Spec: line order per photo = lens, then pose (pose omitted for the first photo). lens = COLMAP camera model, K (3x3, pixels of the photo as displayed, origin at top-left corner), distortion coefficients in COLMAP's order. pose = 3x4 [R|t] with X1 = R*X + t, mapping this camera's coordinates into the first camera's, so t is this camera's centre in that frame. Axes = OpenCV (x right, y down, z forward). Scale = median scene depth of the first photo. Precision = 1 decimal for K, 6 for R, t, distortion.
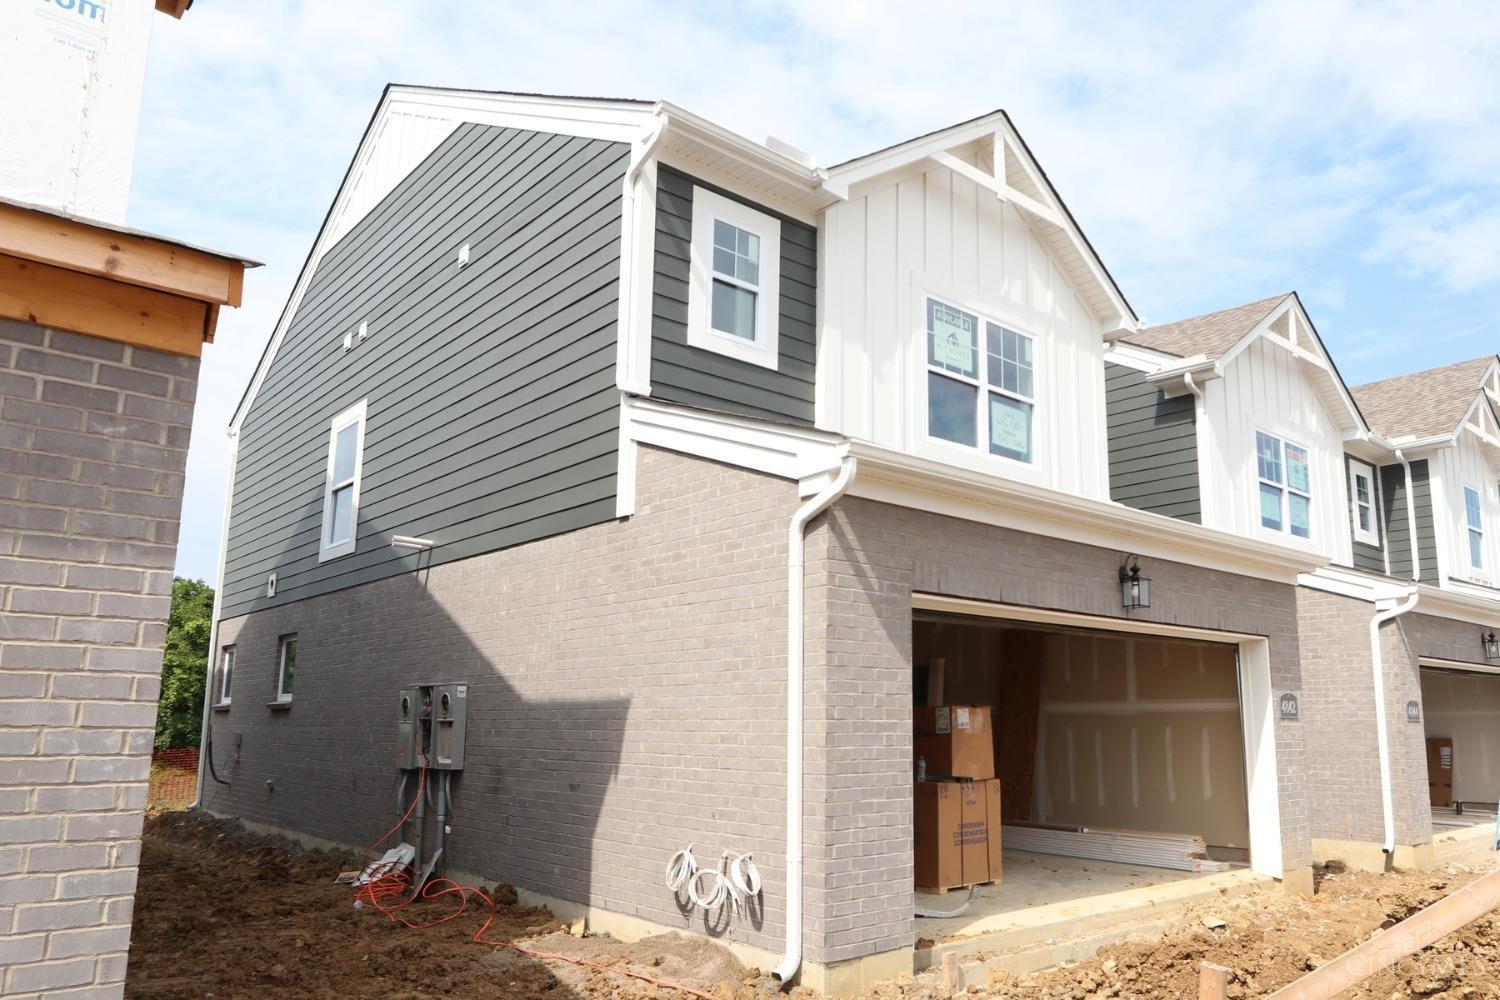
lens RADIAL K [[1037.1, 0, 751.8], [0, 1037.1, 530.4], [0, 0, 1]] dist [-0.012898, -0.004361]
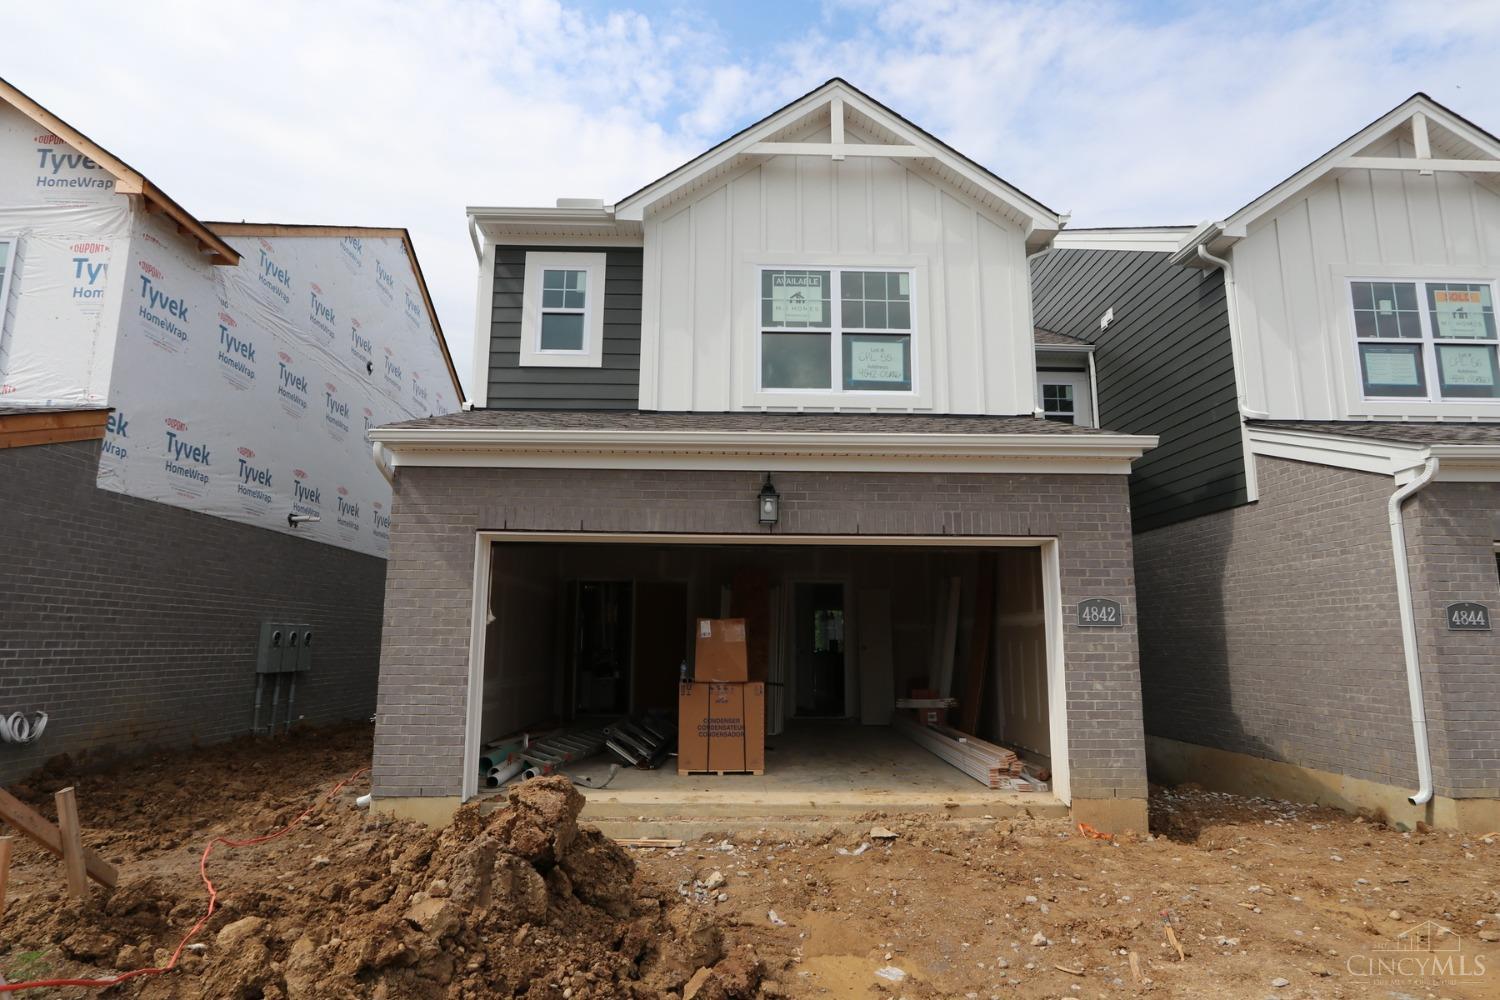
lens RADIAL K [[808.2, 0, 750.0], [0, 808.2, 500.0], [0, 0, 1]] dist [-0.016289, 0.001059]
pose [[0.774055, -0.110776, -0.623352, 0.705490], [0.112249, 0.992988, -0.037079, 0.064748], [0.623088, -0.041269, 0.781062, 0.275428]]
